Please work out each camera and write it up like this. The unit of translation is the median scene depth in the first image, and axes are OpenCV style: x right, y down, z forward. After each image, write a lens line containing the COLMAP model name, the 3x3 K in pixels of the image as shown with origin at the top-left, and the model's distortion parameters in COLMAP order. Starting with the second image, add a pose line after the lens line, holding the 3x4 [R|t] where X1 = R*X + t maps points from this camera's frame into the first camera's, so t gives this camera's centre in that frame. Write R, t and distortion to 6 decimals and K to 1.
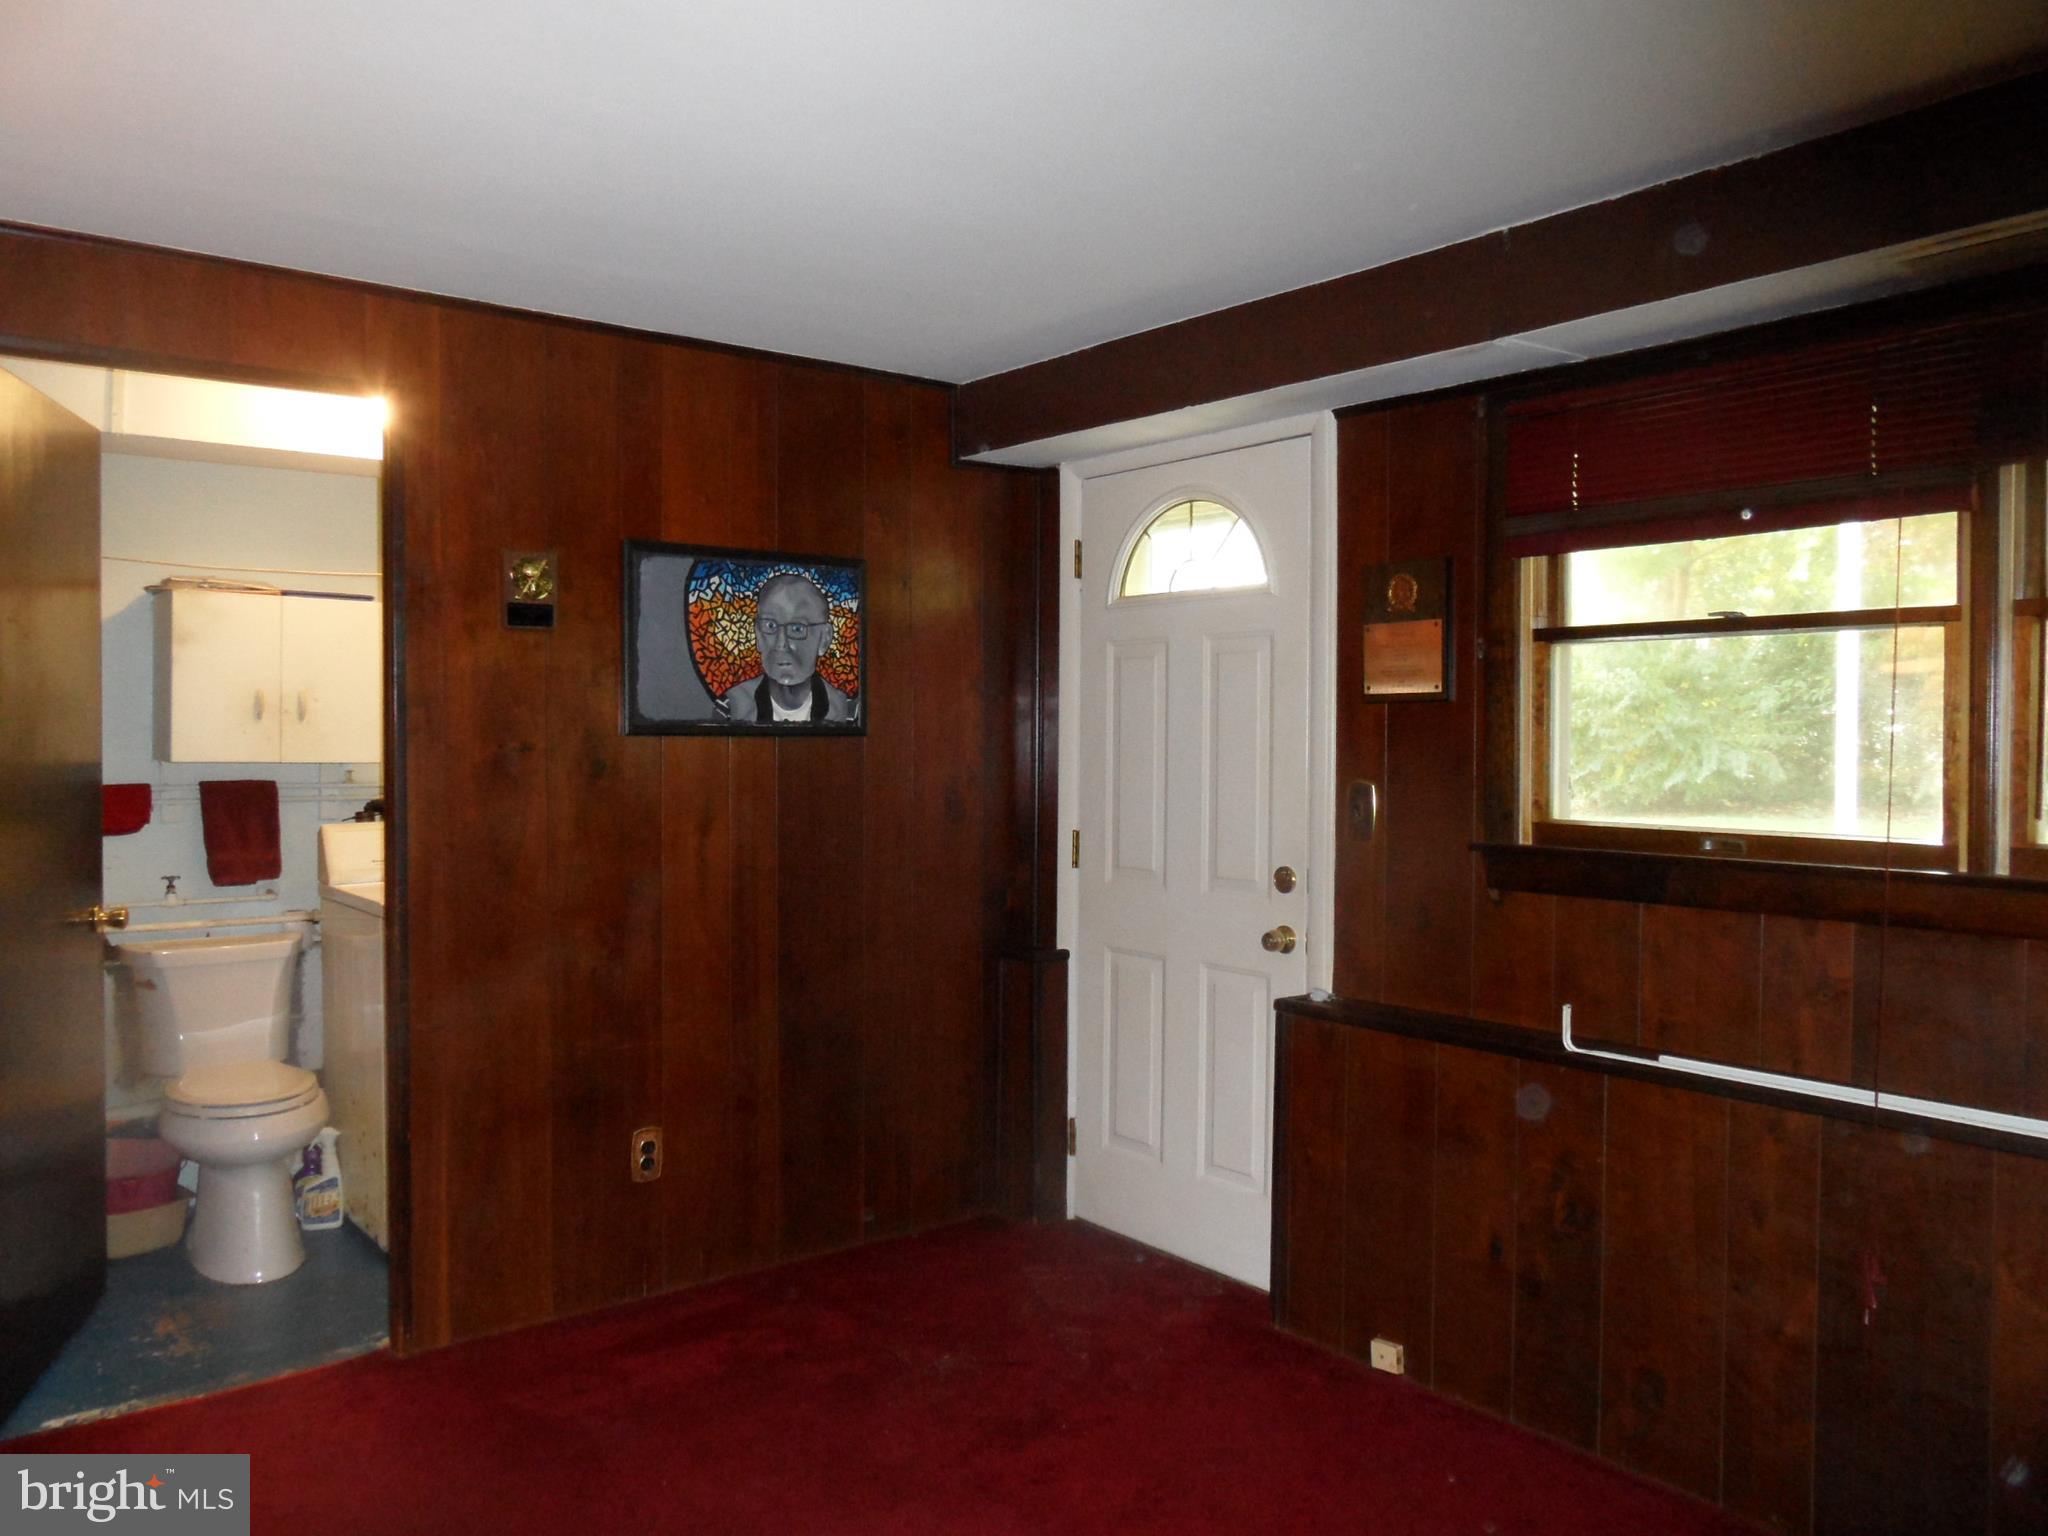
lens RADIAL K [[1504.1, 0, 1016.7], [0, 1504.1, 750.2], [0, 0, 1]] dist [-0.023459, 0.008818]
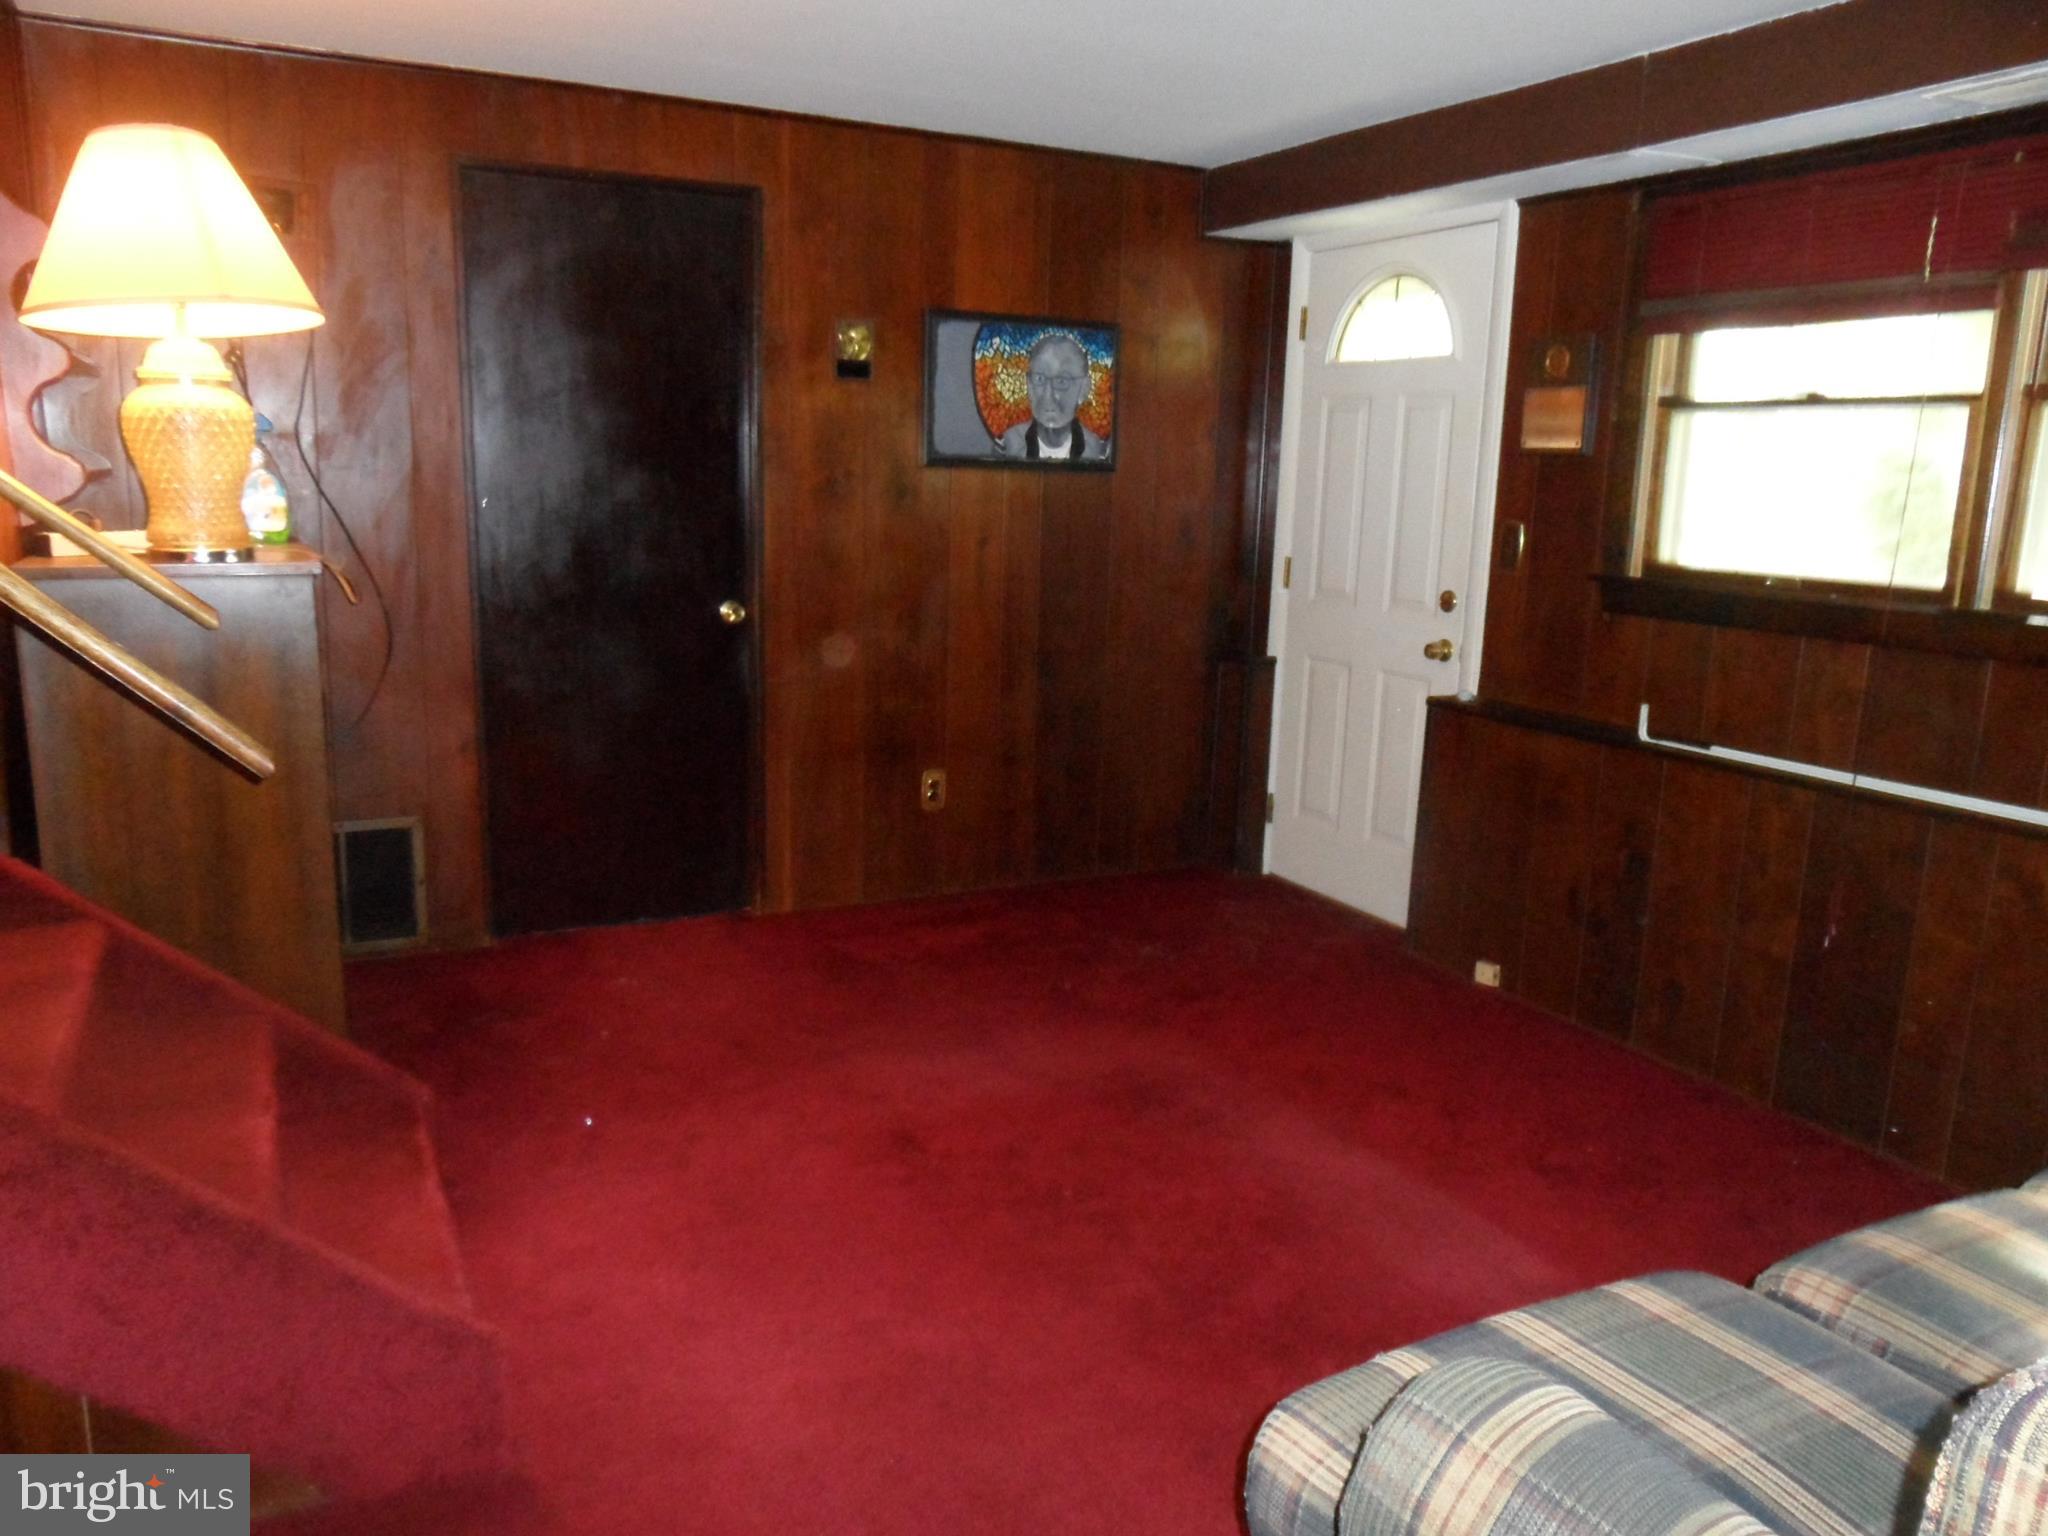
lens RADIAL K [[1504.1, 0, 1016.7], [0, 1504.1, 750.2], [0, 0, 1]] dist [-0.023459, 0.008818]
pose [[0.980121, 0.062674, -0.188239, 0.071338], [-0.029831, 0.984560, 0.172487, 0.005446], [0.196143, -0.163443, 0.966858, -0.255016]]
